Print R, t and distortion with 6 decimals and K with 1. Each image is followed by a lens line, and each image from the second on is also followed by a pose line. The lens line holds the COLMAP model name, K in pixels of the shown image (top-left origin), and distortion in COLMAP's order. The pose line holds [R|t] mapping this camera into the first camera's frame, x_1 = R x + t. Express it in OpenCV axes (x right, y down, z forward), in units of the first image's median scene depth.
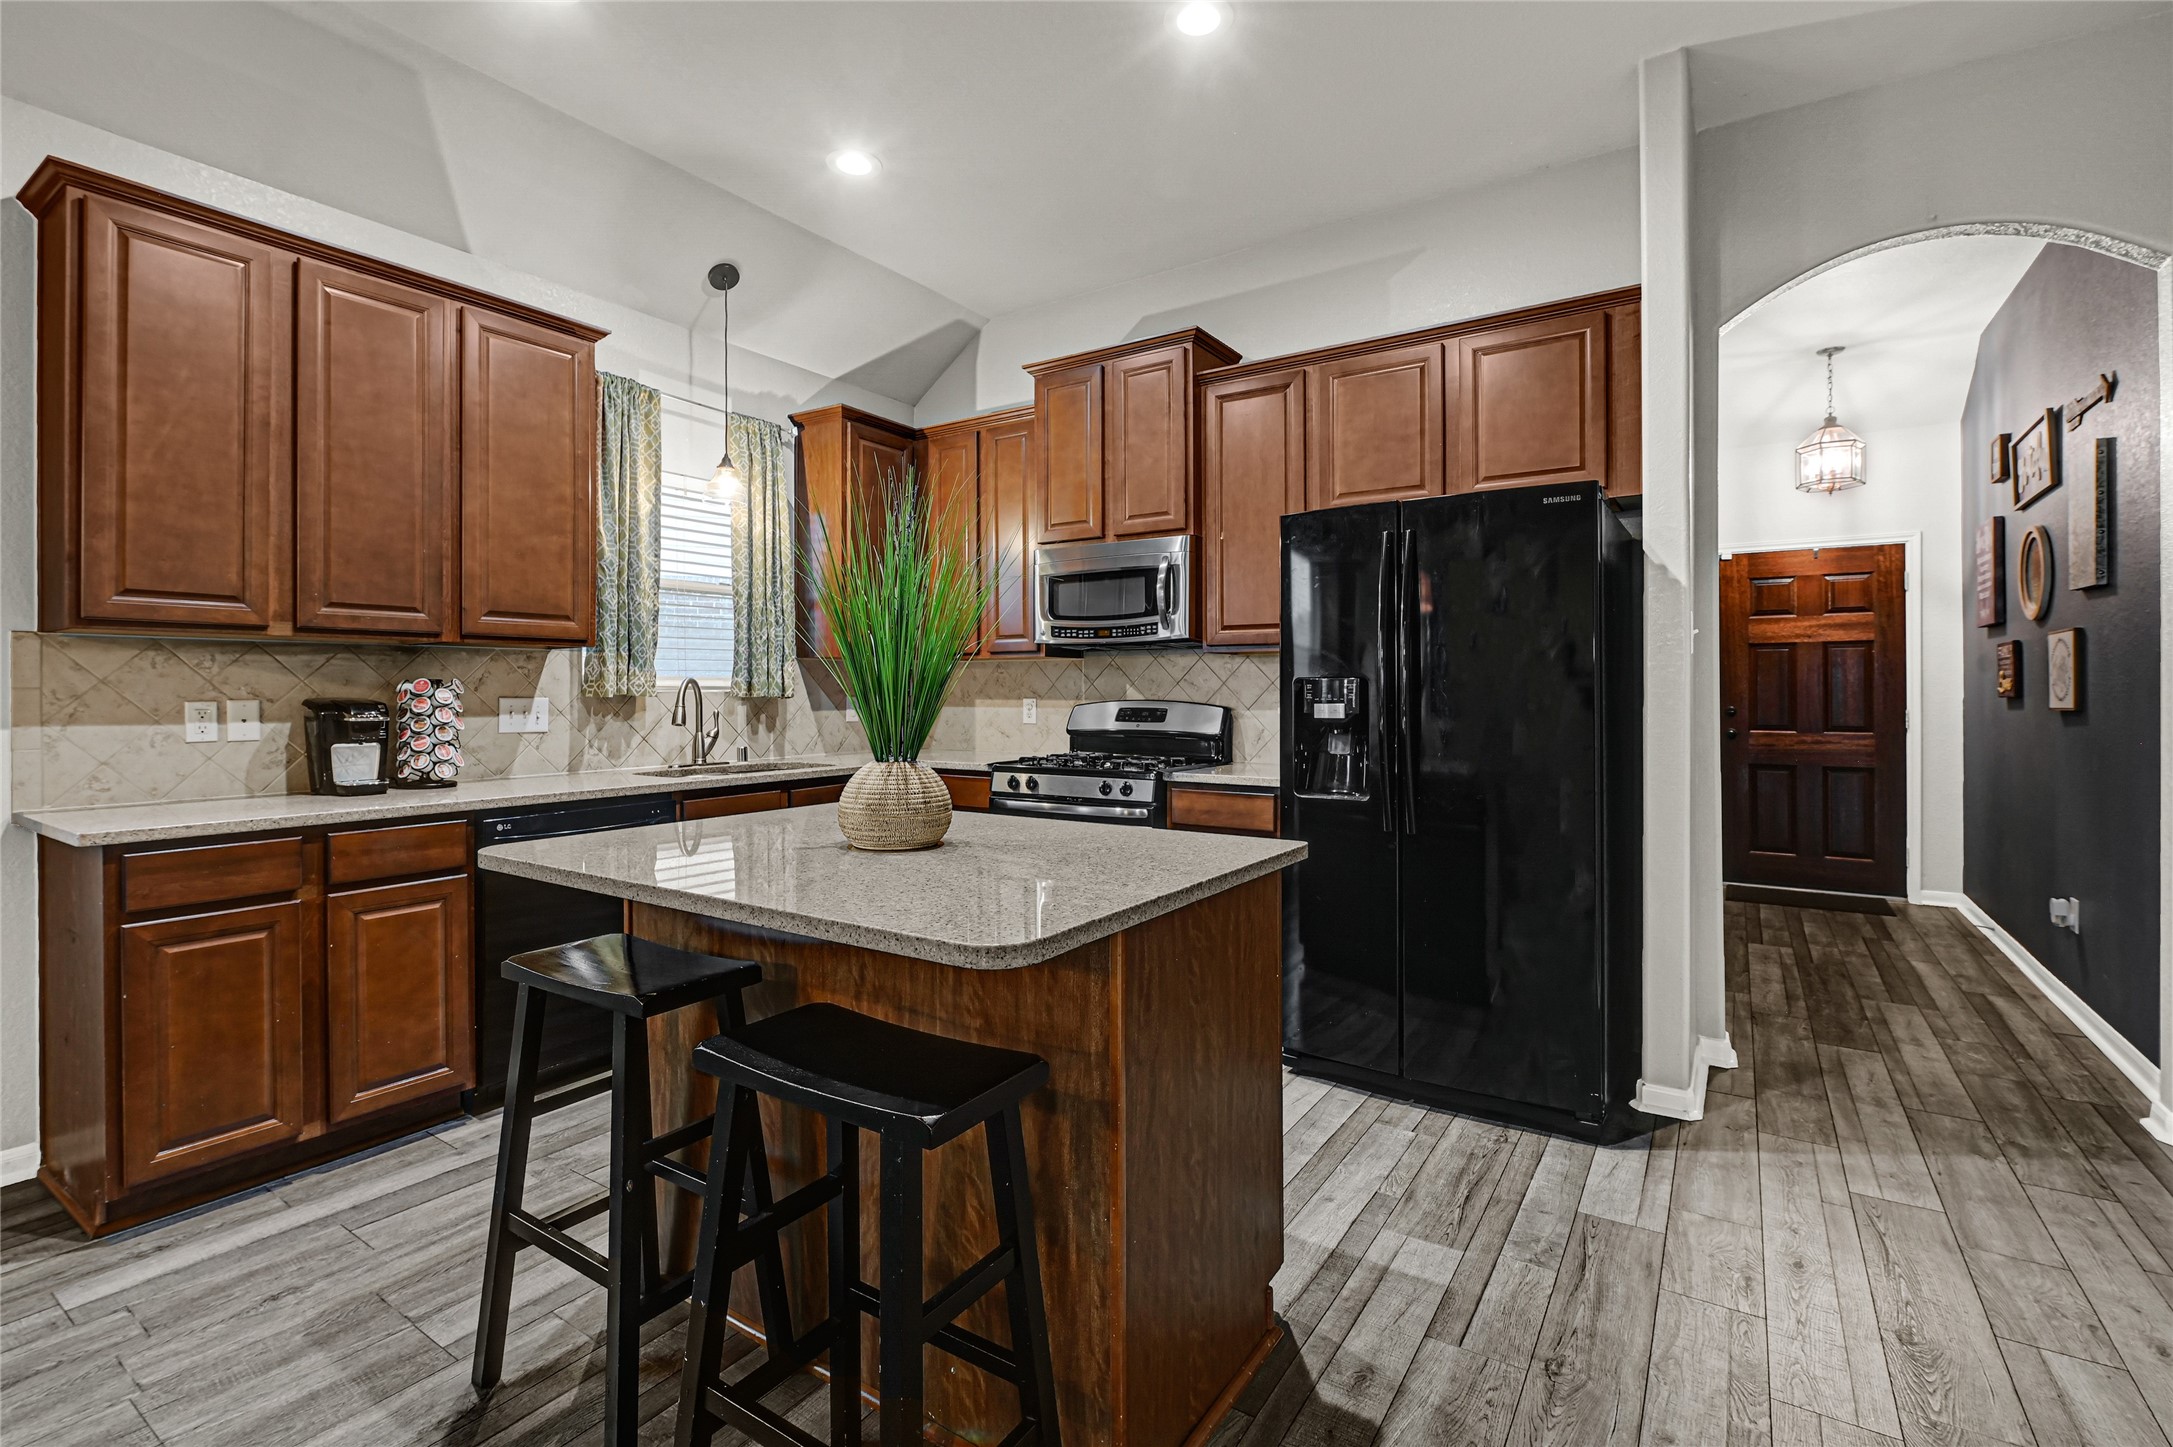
lens RADIAL K [[972.8, 0, 1104.8], [0, 972.8, 690.6], [0, 0, 1]] dist [-0.003909, -0.000703]
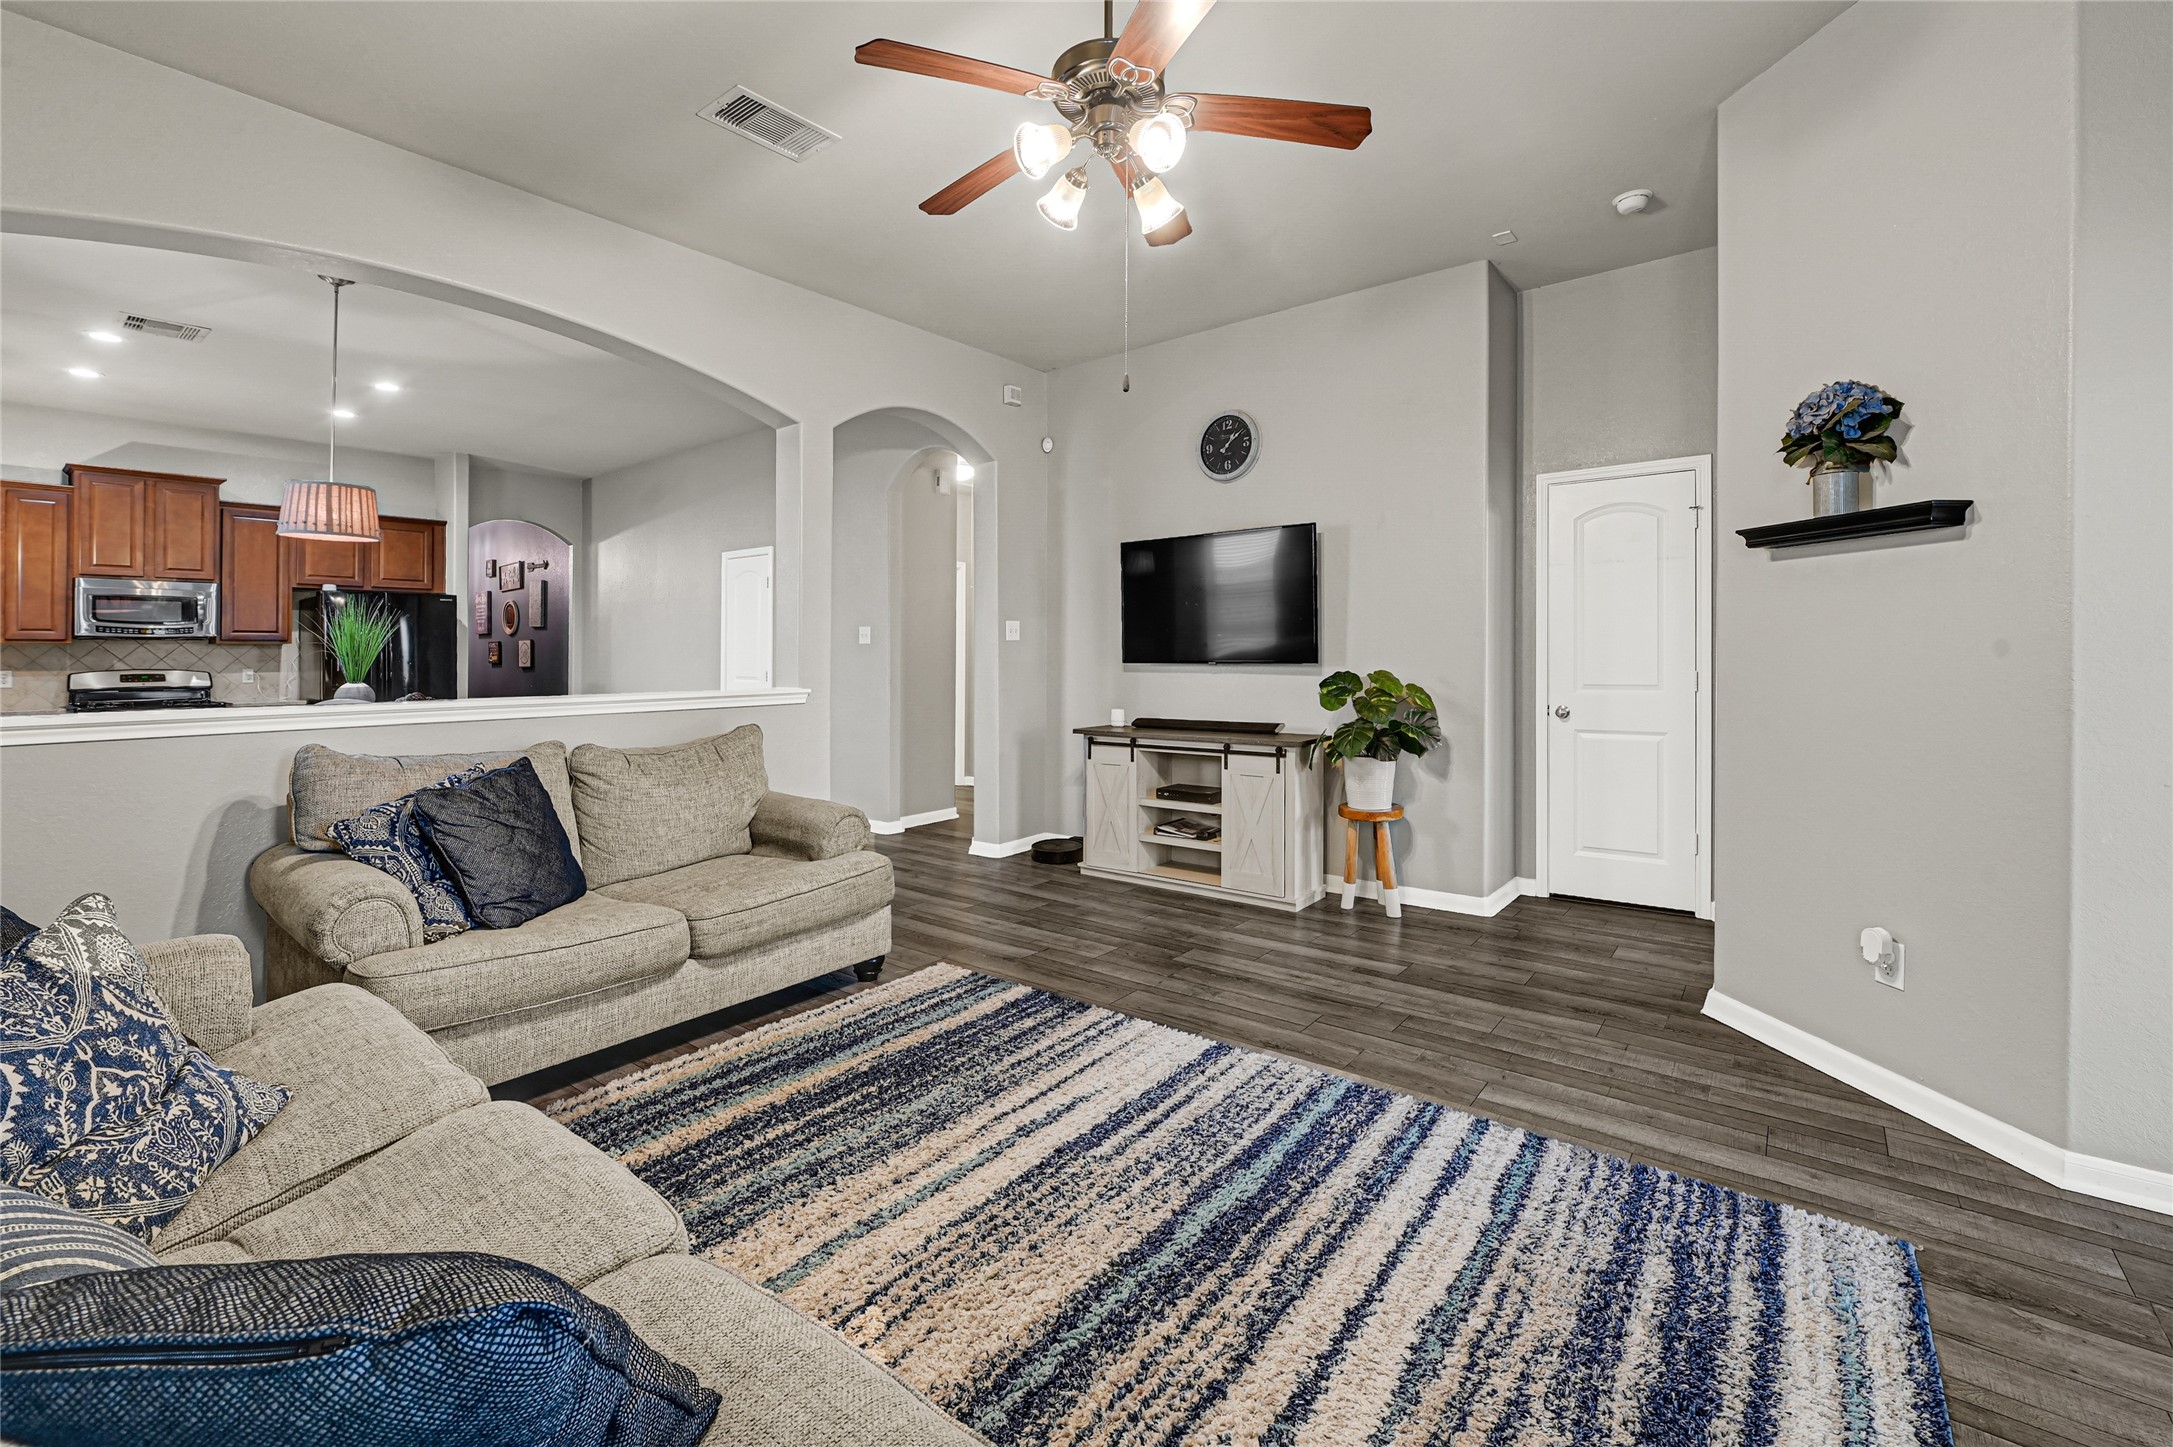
lens RADIAL K [[912.9, 0, 1039.4], [0, 912.9, 642.4], [0, 0, 1]] dist [-0.002269, -0.000251]
pose [[0.125227, 0.013872, 0.992031, -1.513941], [0.005216, 0.999879, -0.014640, -0.006564], [-0.992114, 0.007008, 0.125140, -0.860539]]
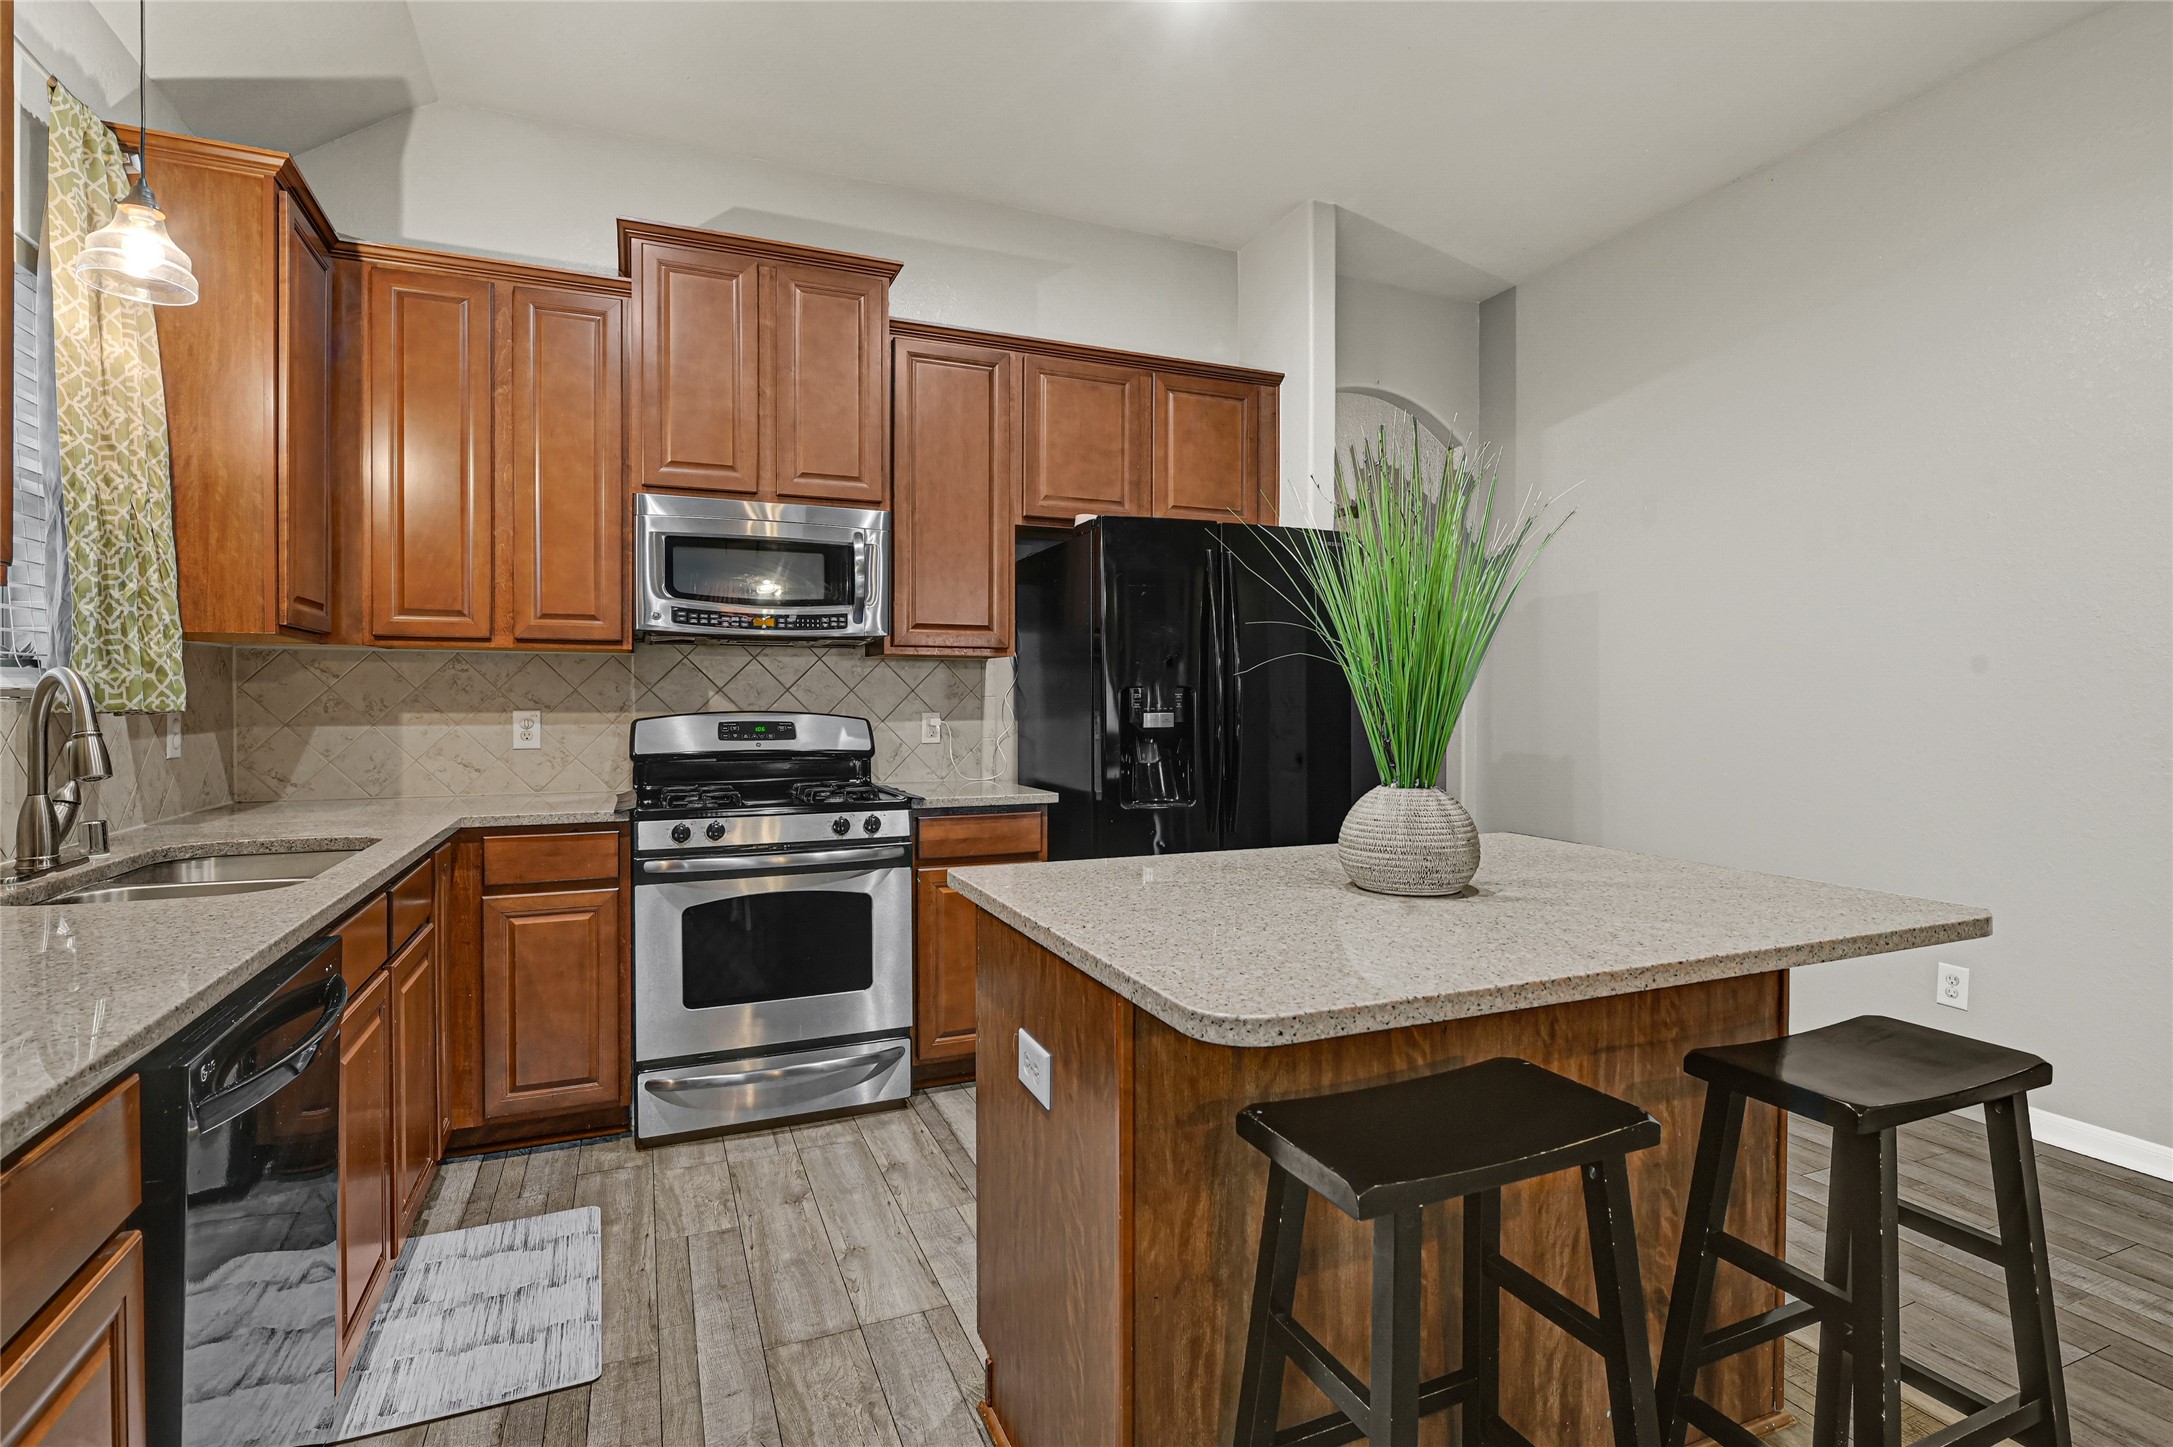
lens RADIAL K [[1033.9, 0, 1073.5], [0, 1033.9, 713.2], [0, 0, 1]] dist [-0.009614, -0.000395]
pose [[0.565077, -0.009339, 0.824986, -0.548696], [-0.002371, 0.999913, 0.012944, -0.000145], [-0.825035, -0.009271, 0.565006, 0.370809]]
